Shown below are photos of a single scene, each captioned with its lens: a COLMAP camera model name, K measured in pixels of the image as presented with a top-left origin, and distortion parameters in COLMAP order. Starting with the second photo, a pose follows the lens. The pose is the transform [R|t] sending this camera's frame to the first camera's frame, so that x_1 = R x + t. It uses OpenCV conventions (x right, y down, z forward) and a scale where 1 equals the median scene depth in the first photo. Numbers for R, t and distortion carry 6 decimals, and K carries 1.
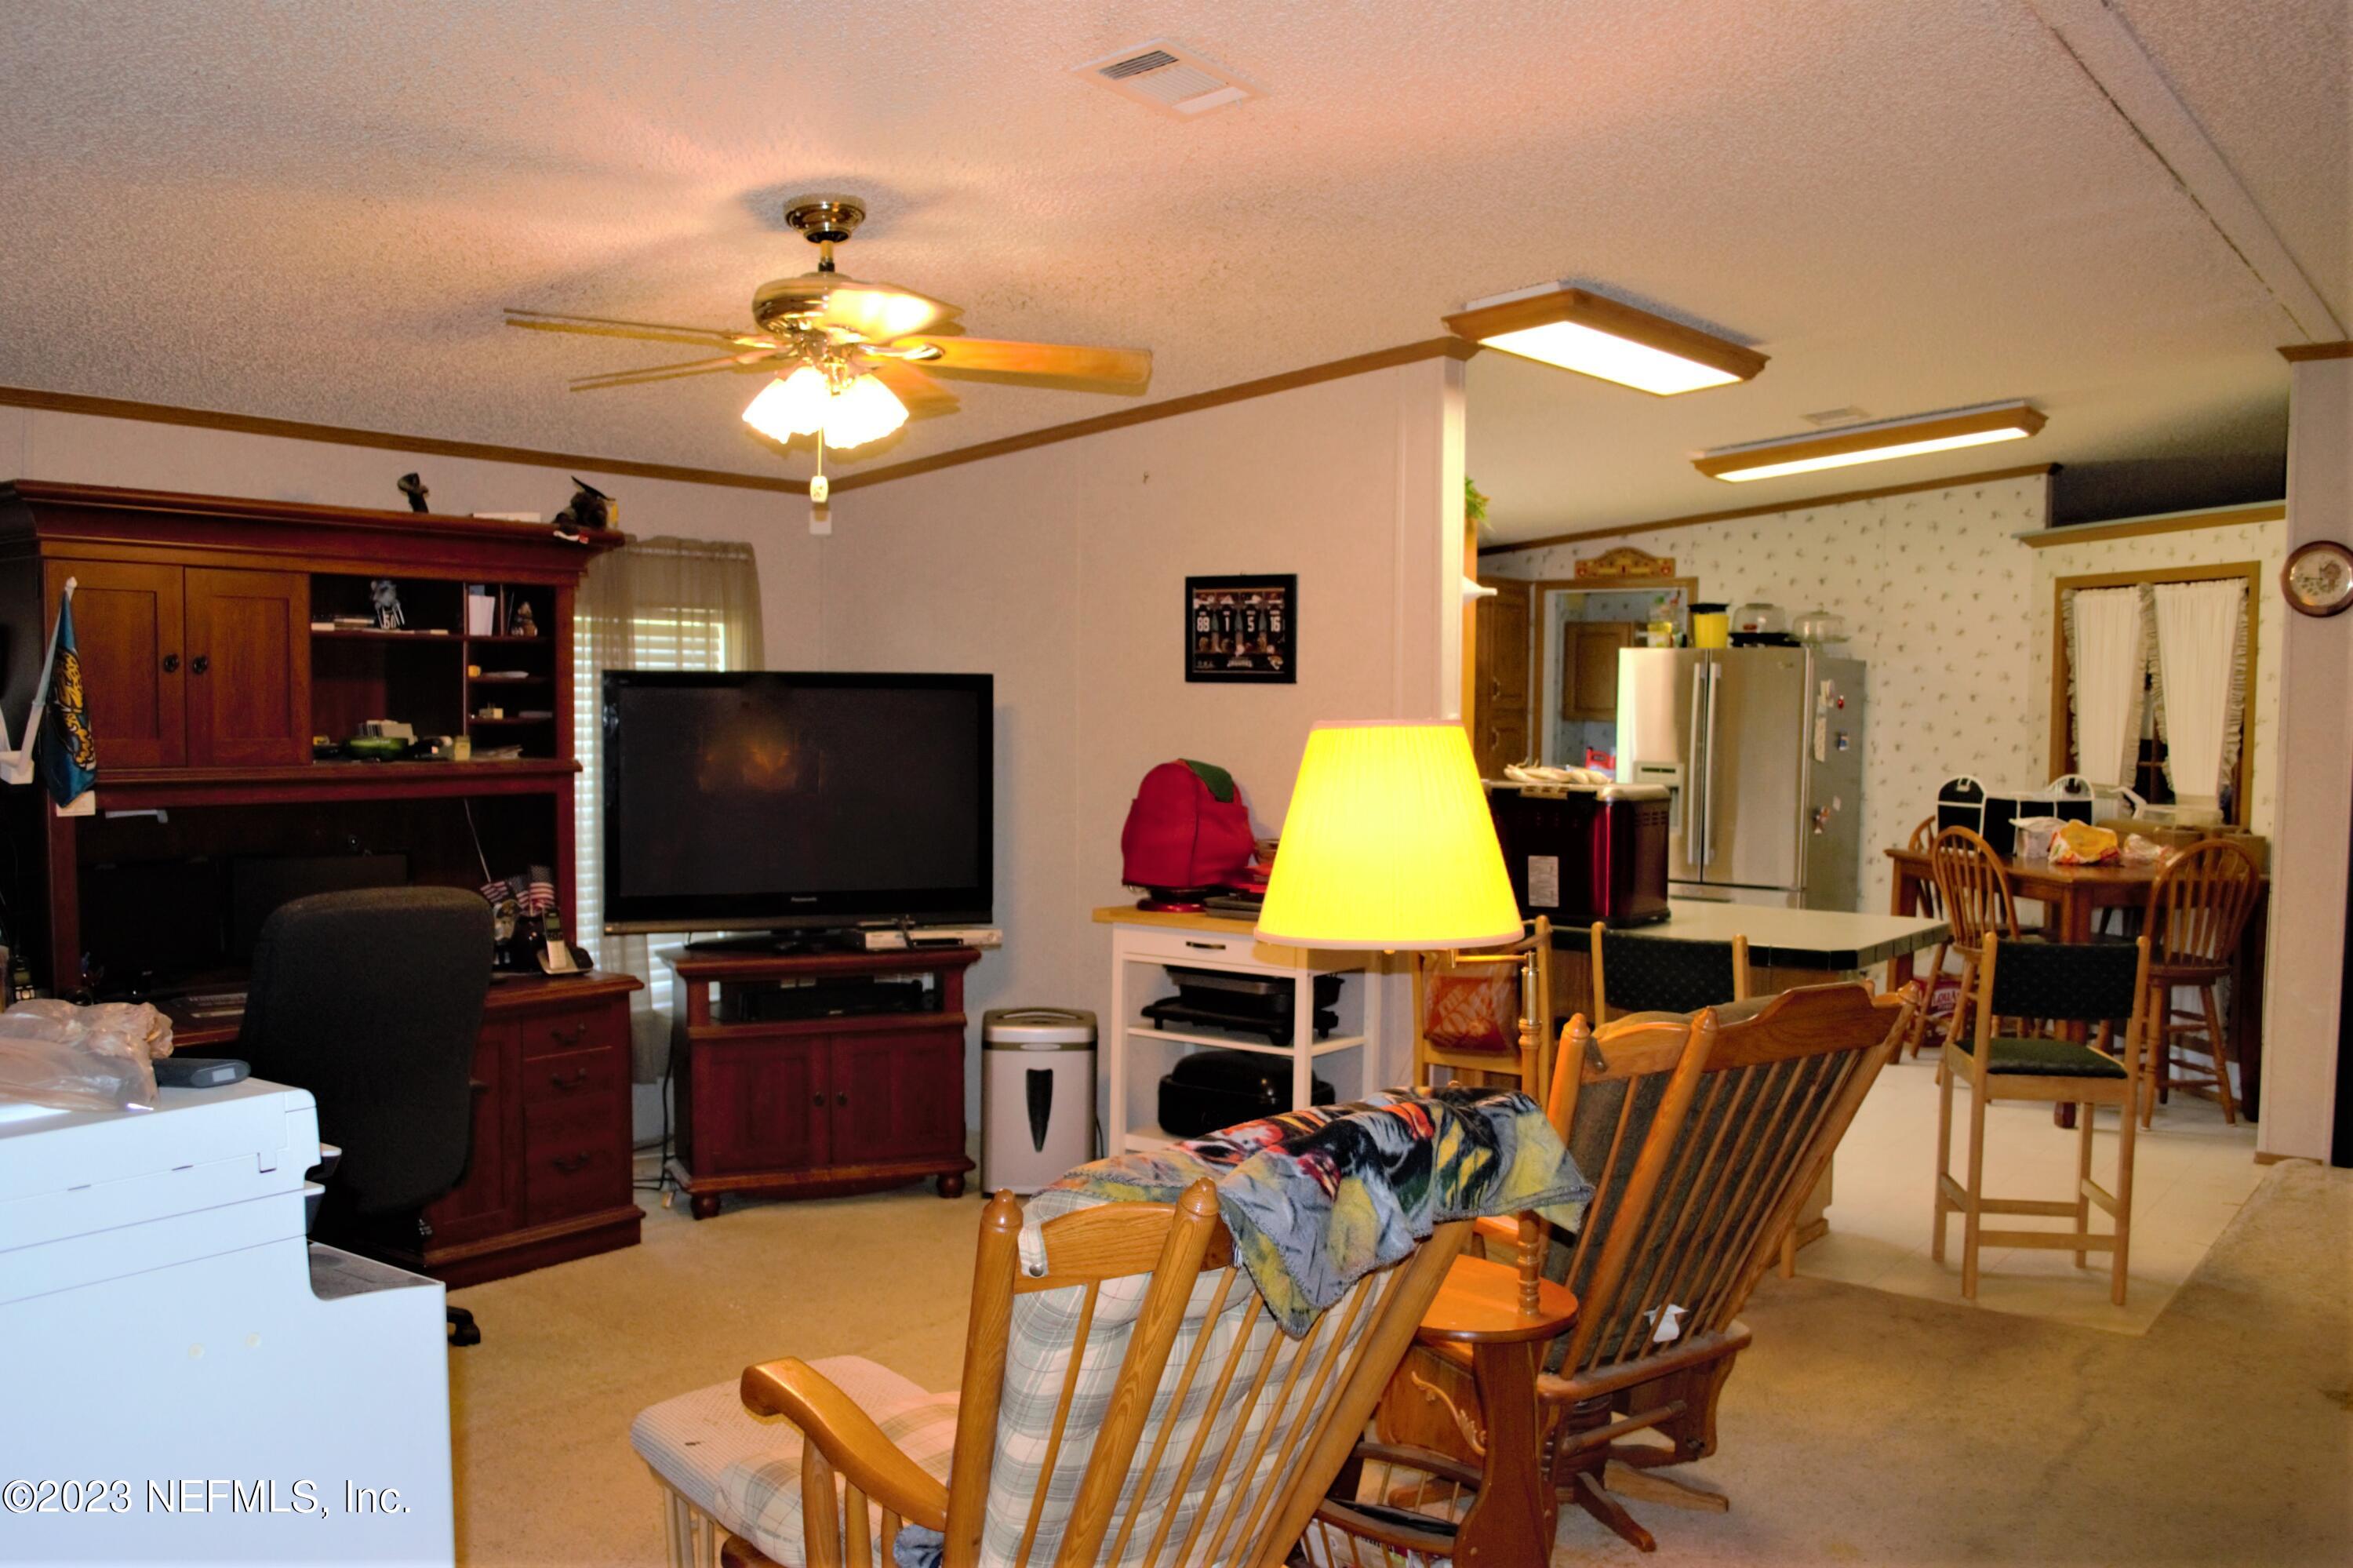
lens RADIAL K [[1869.5, 0, 1136.0], [0, 1869.5, 814.9], [0, 0, 1]] dist [-0.088699, 0.014129]
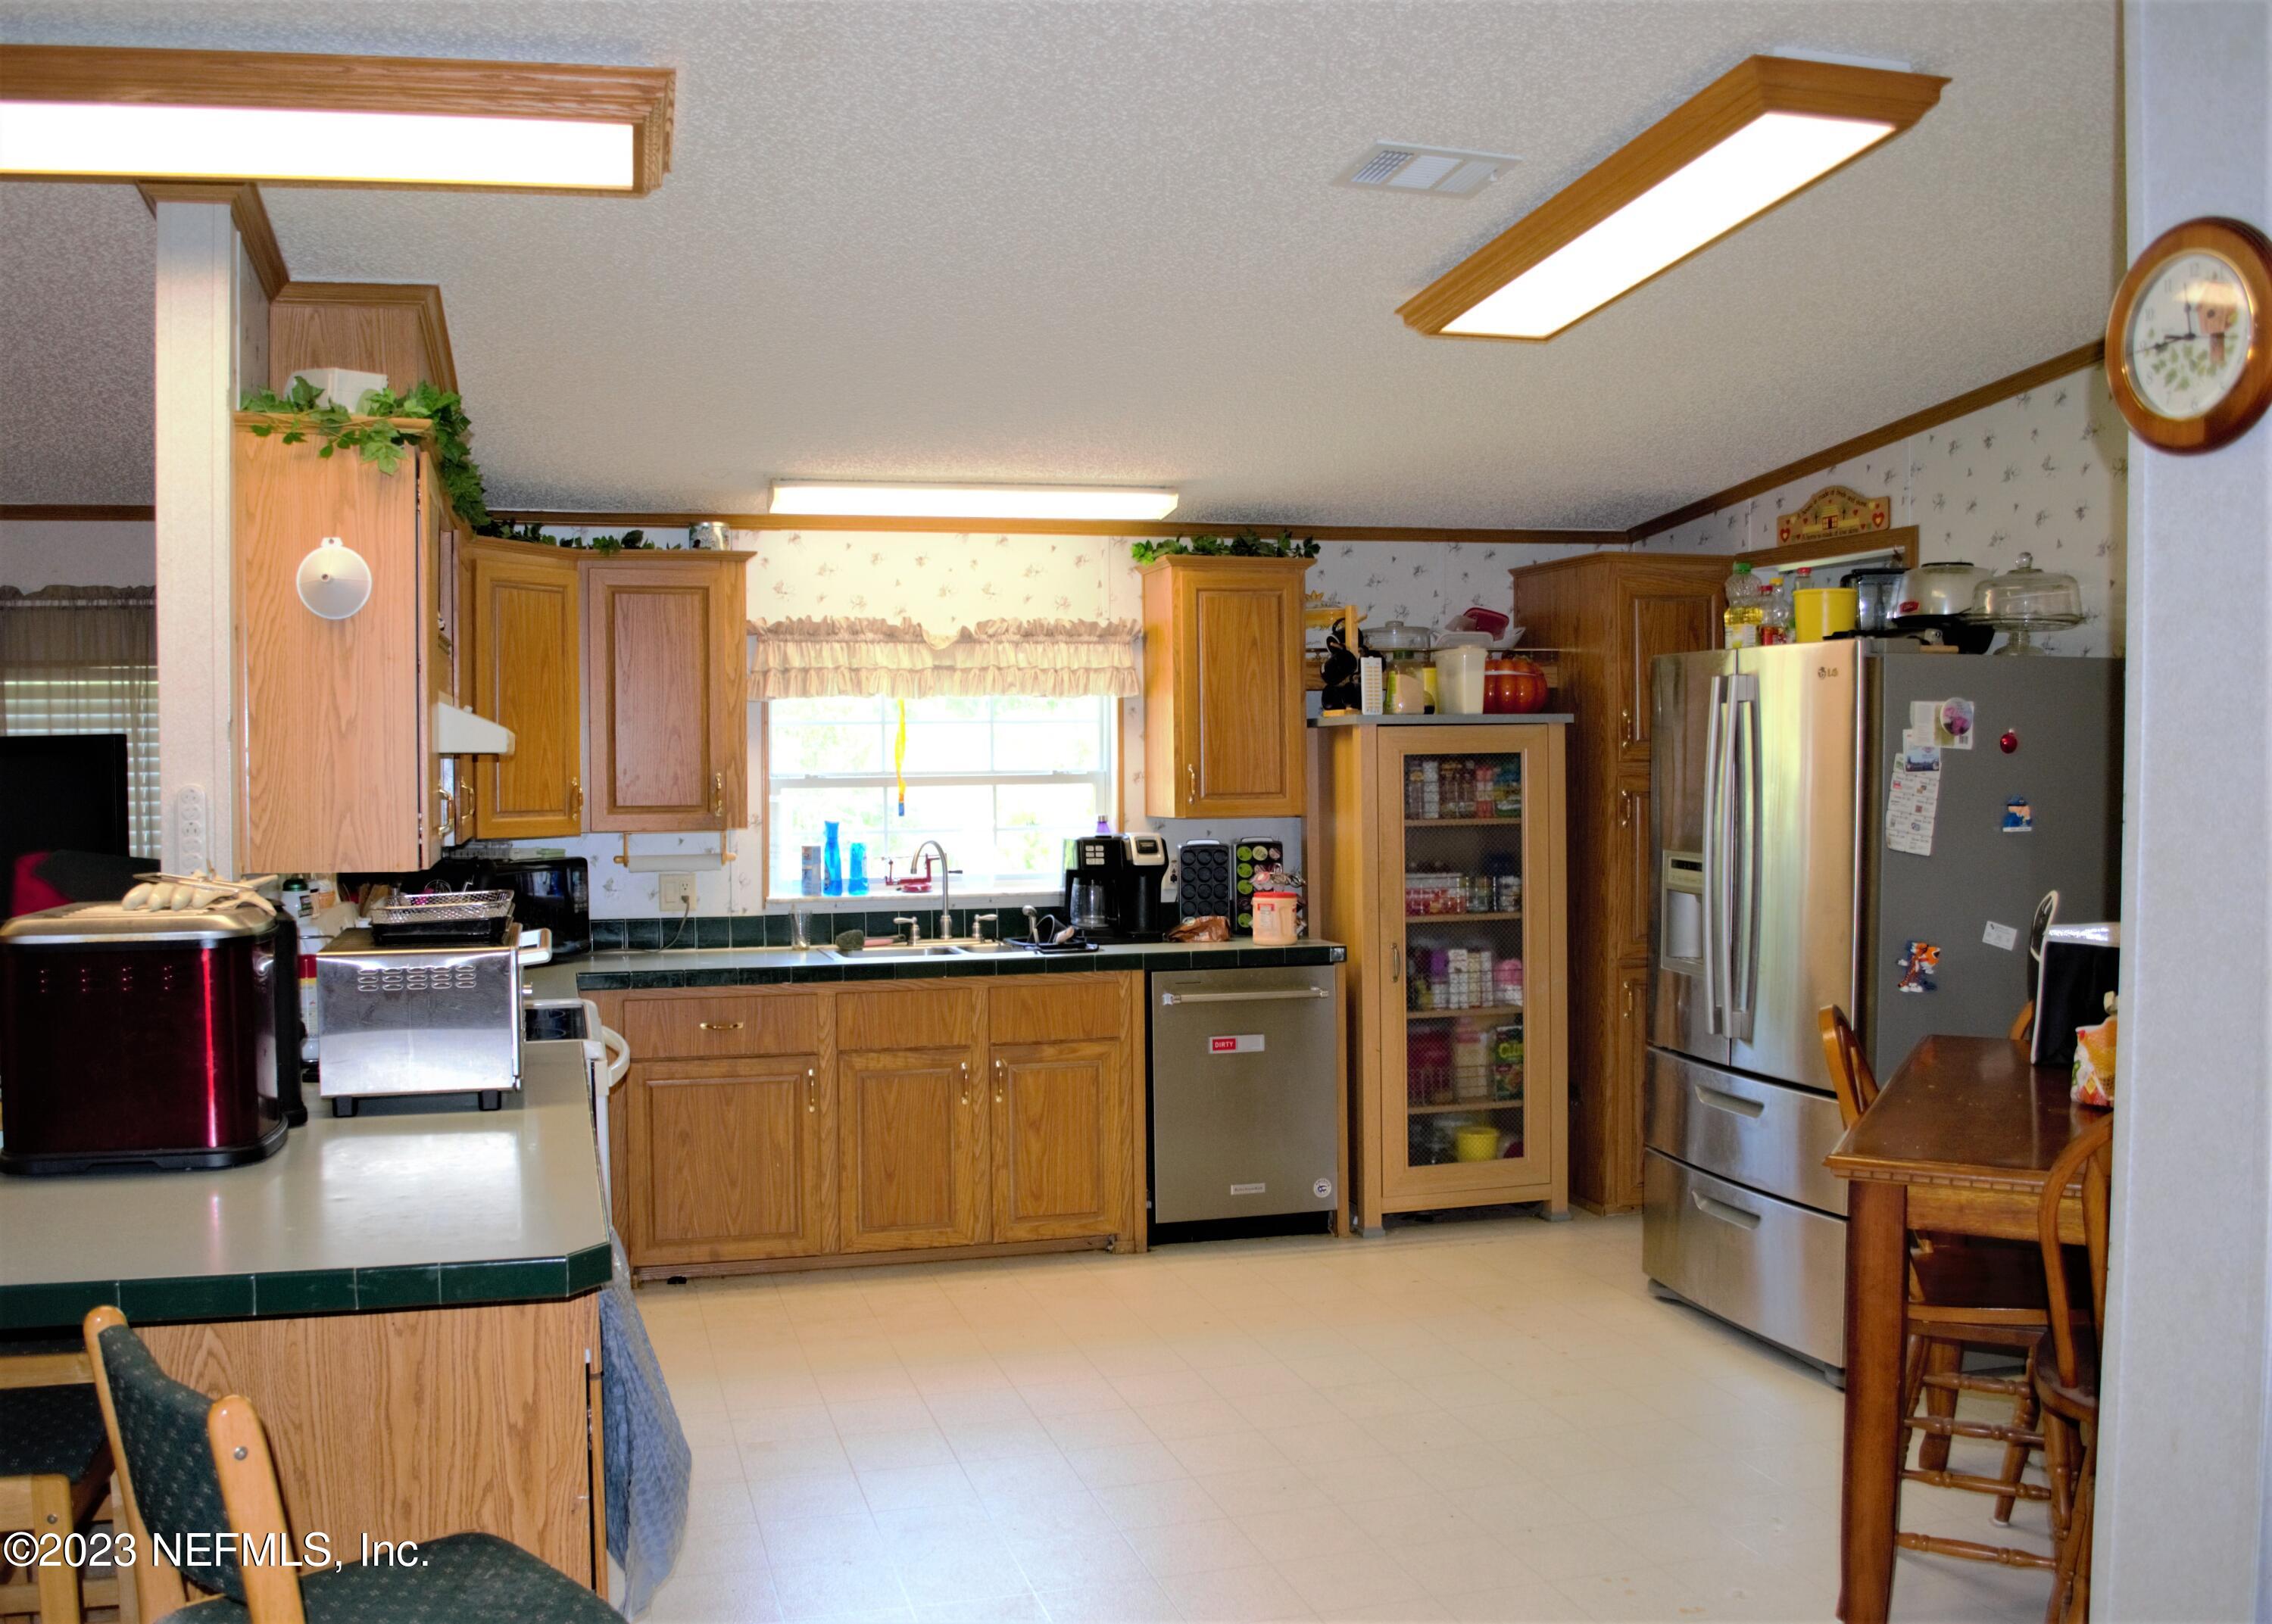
lens RADIAL K [[1899.8, 0, 1135.8], [0, 1899.8, 836.5], [0, 0, 1]] dist [-0.071895, -0.006279]
pose [[0.806674, 0.009611, -0.590919, 0.549756], [-0.021118, 0.999698, -0.012569, -0.024583], [0.590620, 0.022618, 0.806633, 0.480654]]
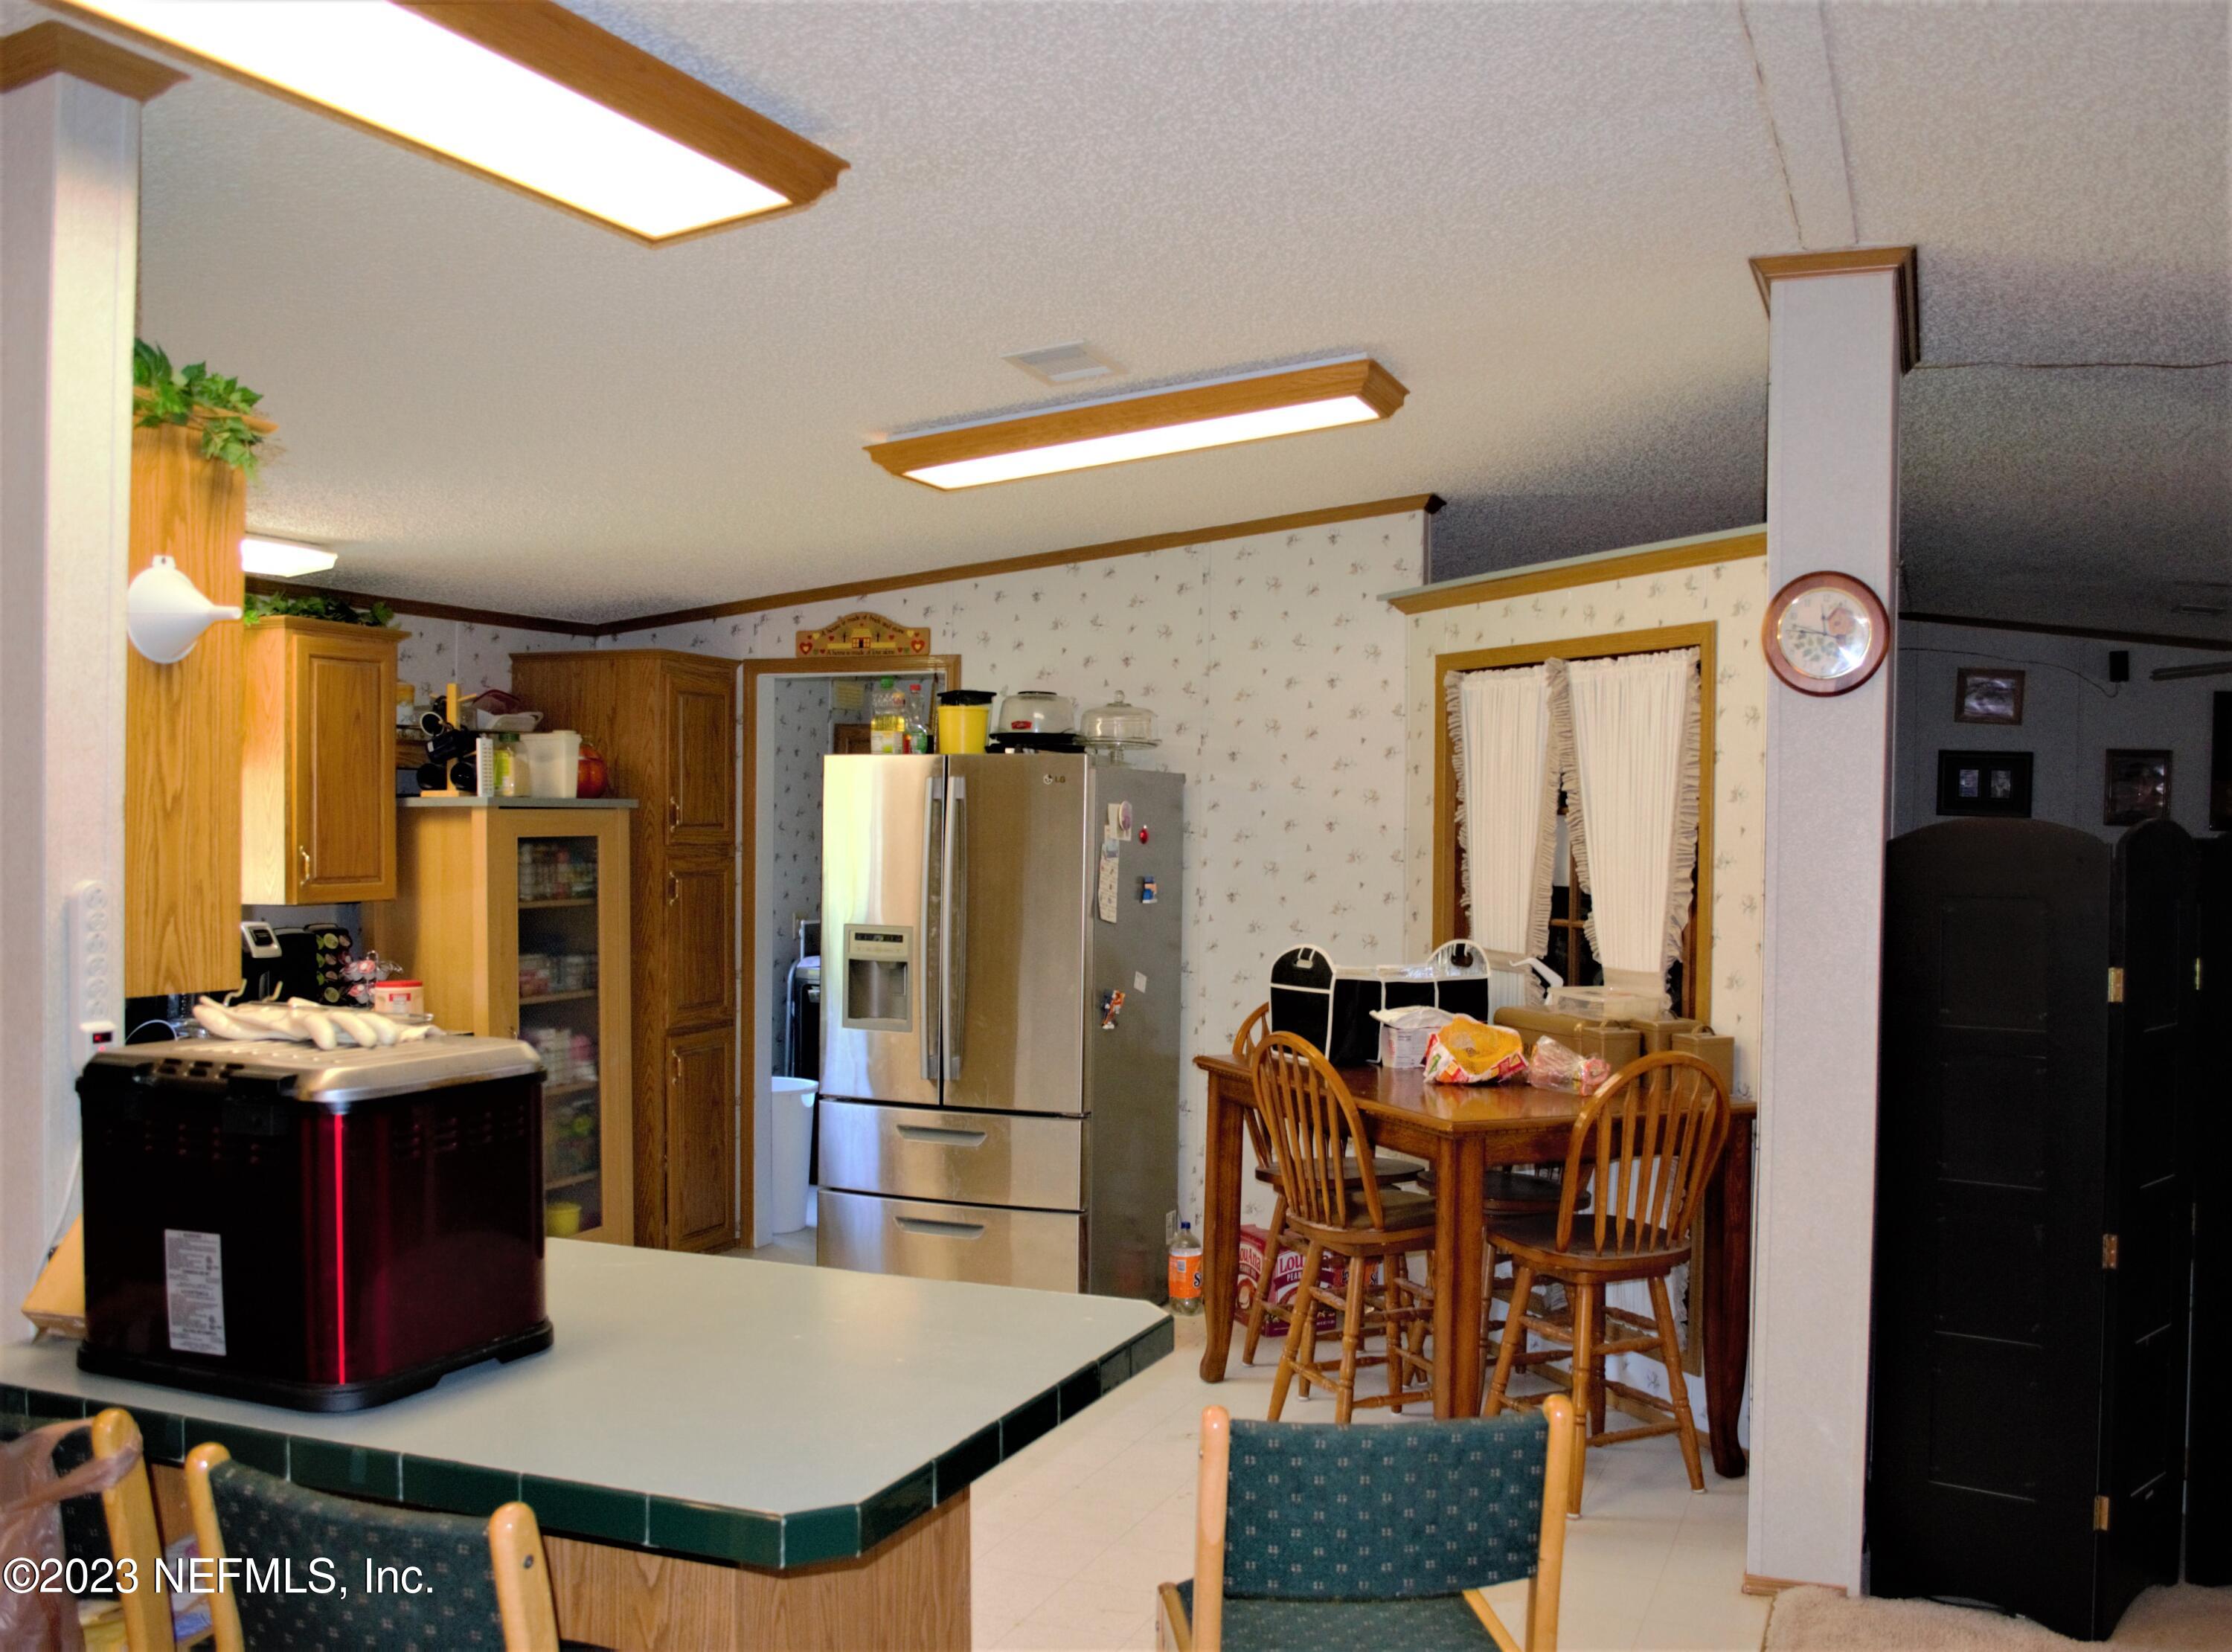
lens RADIAL K [[1937.1, 0, 1118.4], [0, 1937.1, 870.6], [0, 0, 1]] dist [-0.076478, -0.008174]
pose [[0.961446, -0.006935, 0.274906, 0.193958], [0.016978, 0.999272, -0.034169, -0.025538], [-0.274469, 0.037519, 0.960864, 0.345825]]
